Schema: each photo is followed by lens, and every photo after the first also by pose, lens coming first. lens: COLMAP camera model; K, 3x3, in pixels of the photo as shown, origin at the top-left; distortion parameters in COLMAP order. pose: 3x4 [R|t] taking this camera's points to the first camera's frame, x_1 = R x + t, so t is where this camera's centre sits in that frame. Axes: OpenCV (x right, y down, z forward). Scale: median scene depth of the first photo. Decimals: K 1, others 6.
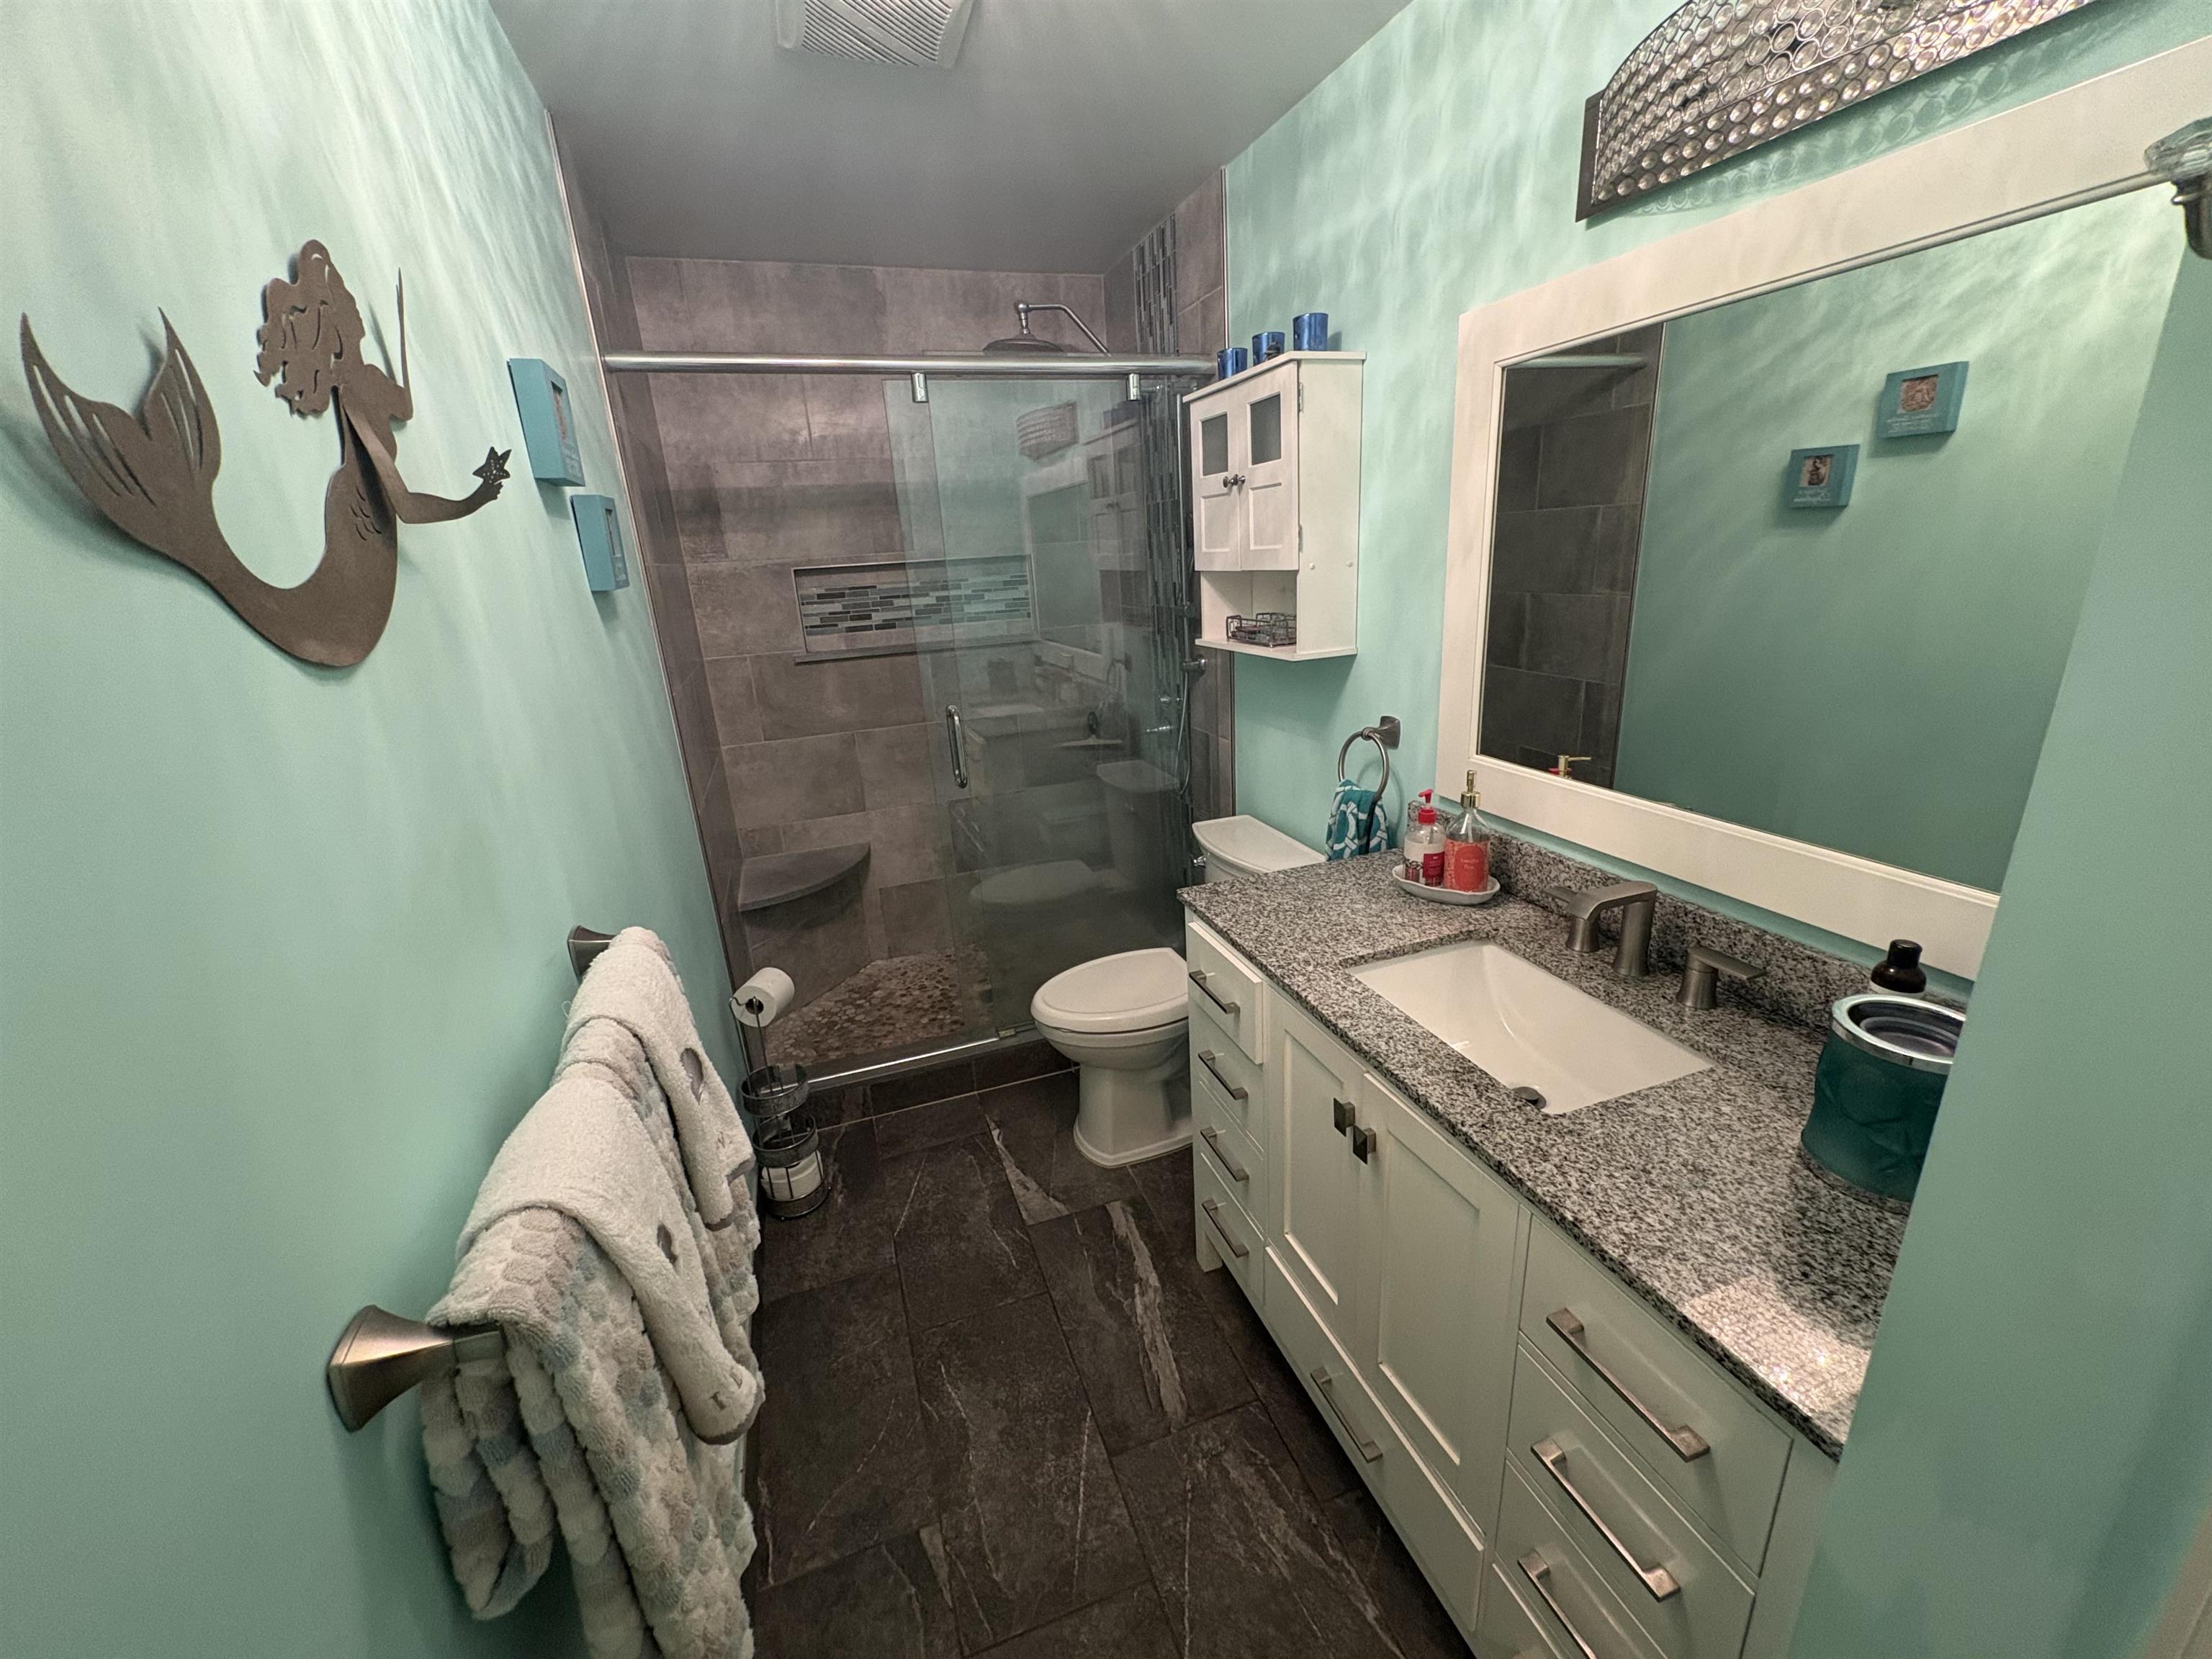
lens RADIAL K [[879.2, 0, 1105.8], [0, 879.2, 833.7], [0, 0, 1]] dist [-0.000825, 0.000234]
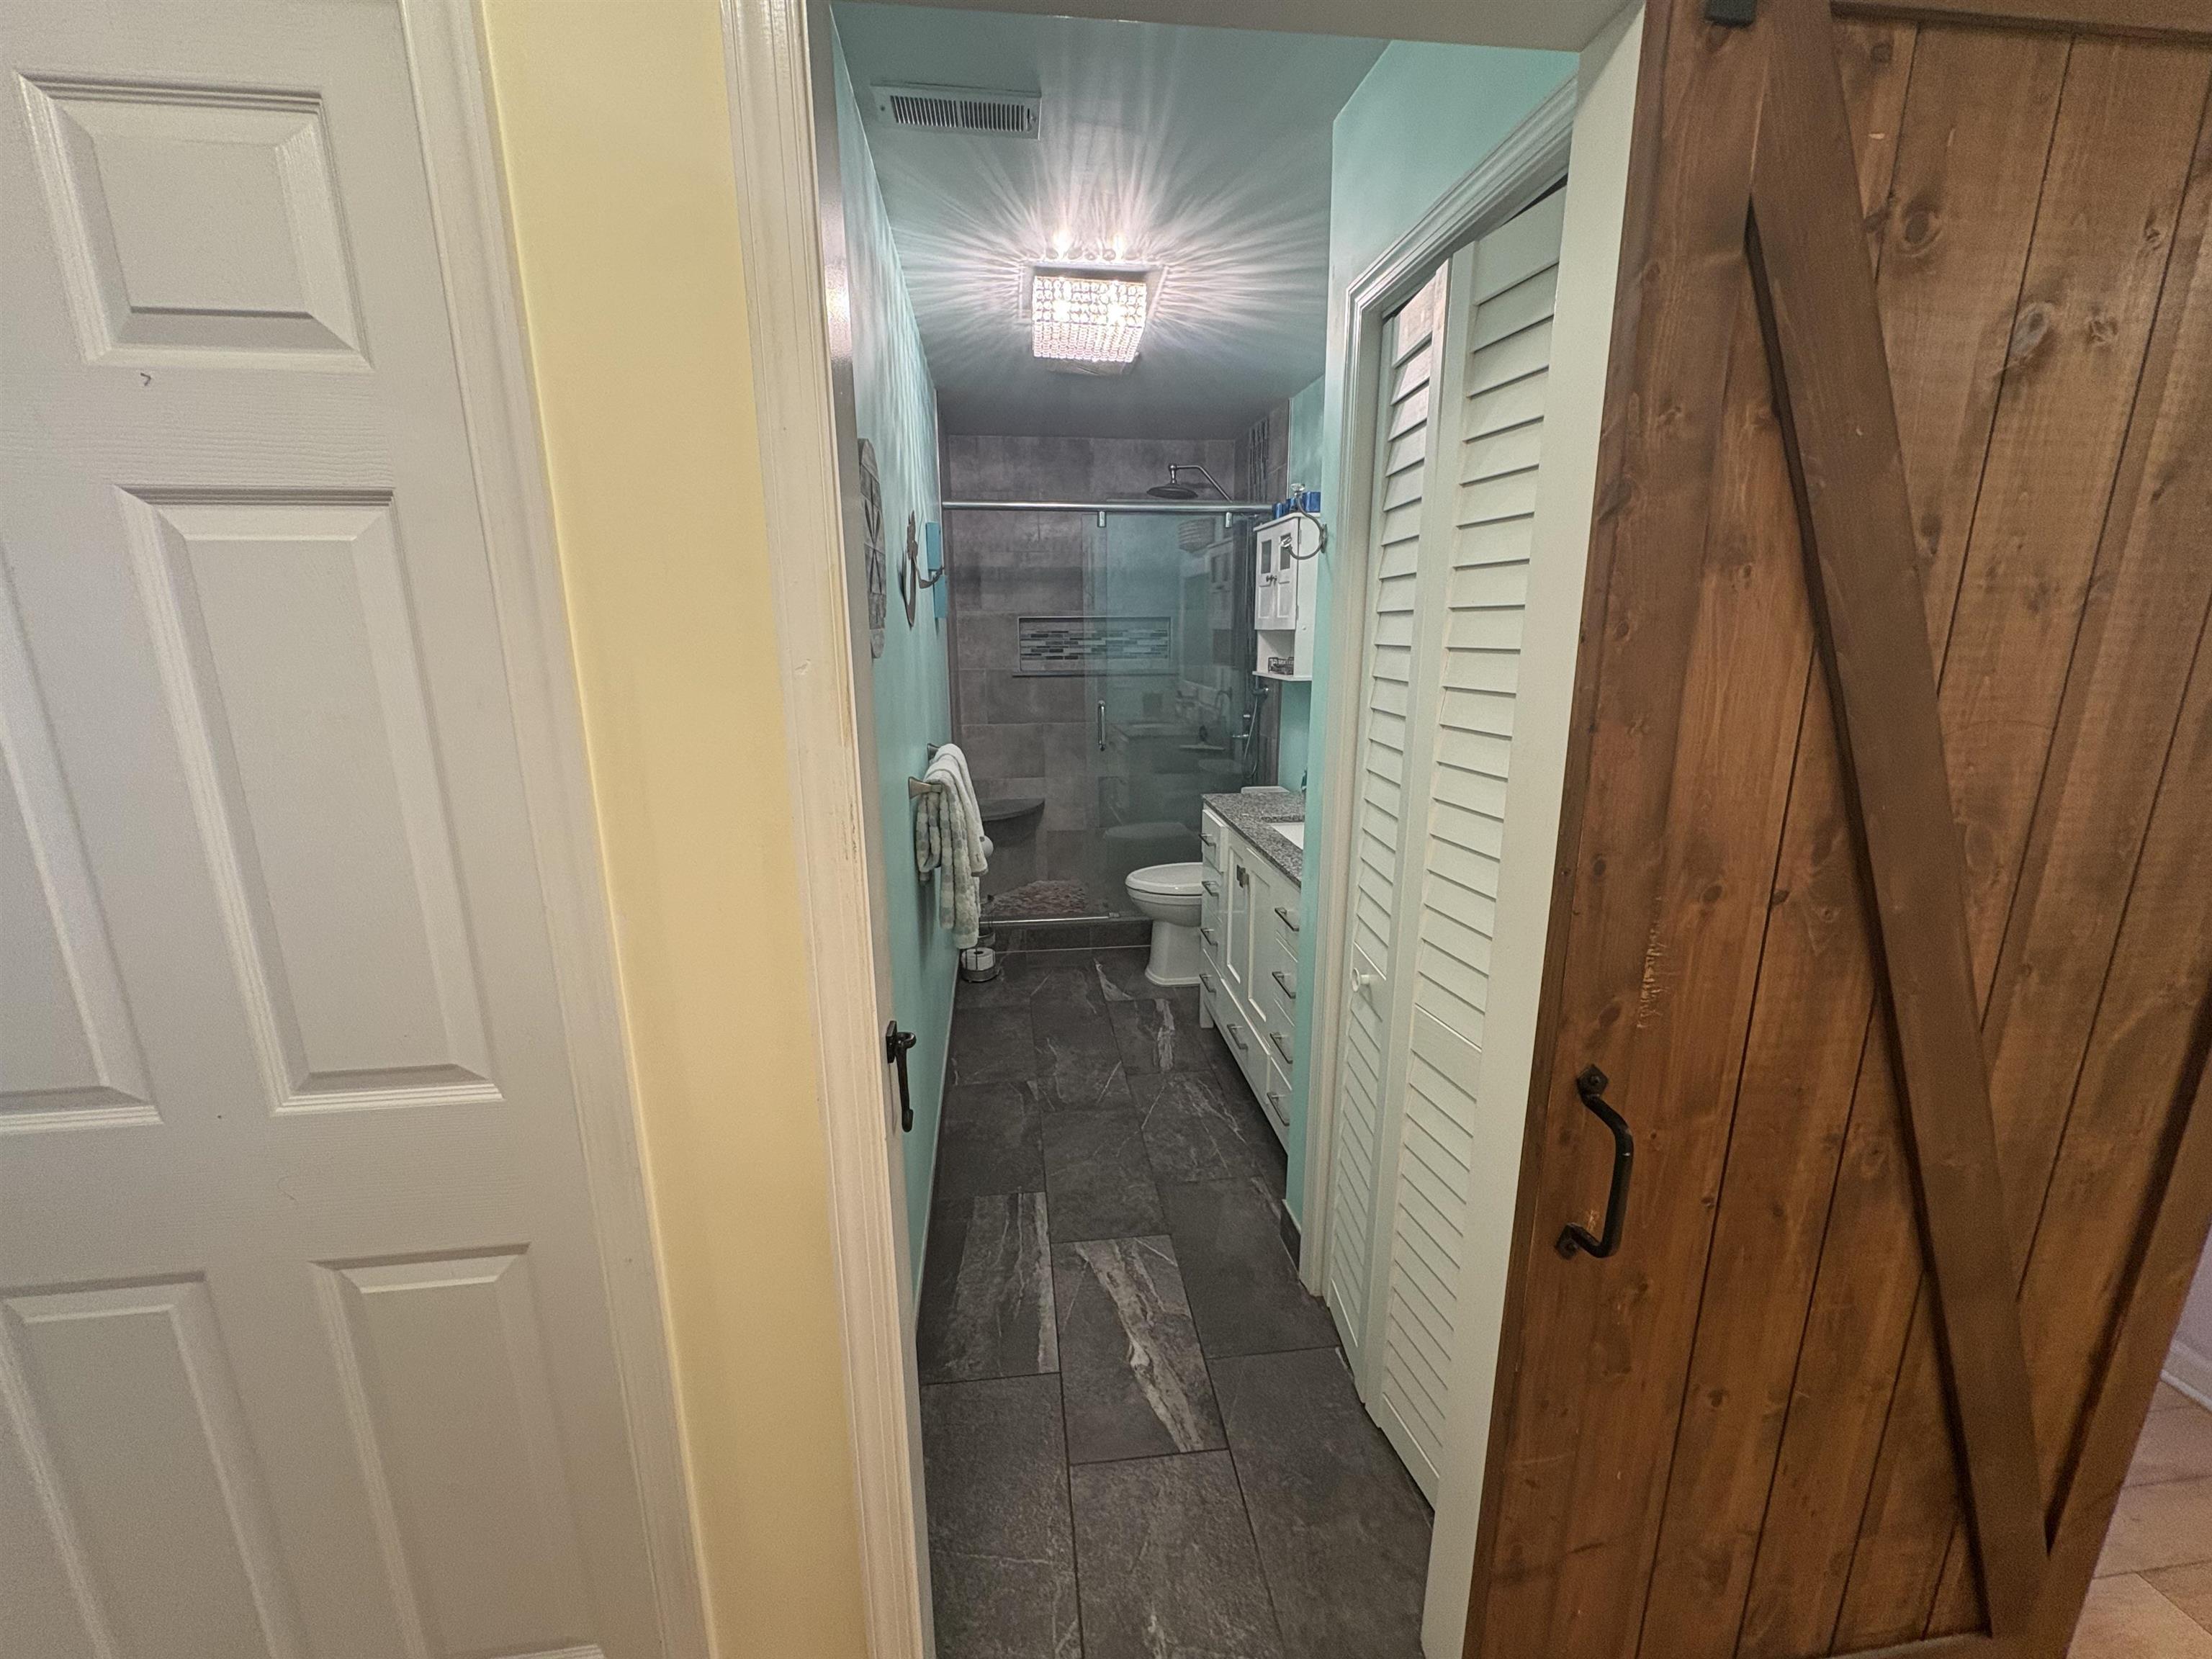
lens RADIAL K [[879.2, 0, 1105.8], [0, 879.2, 833.7], [0, 0, 1]] dist [-0.000825, 0.000234]
pose [[0.974517, 0.100467, -0.200557, 0.170522], [-0.114808, 0.991502, -0.061172, 0.181457], [0.192707, 0.082639, 0.977770, -0.538619]]
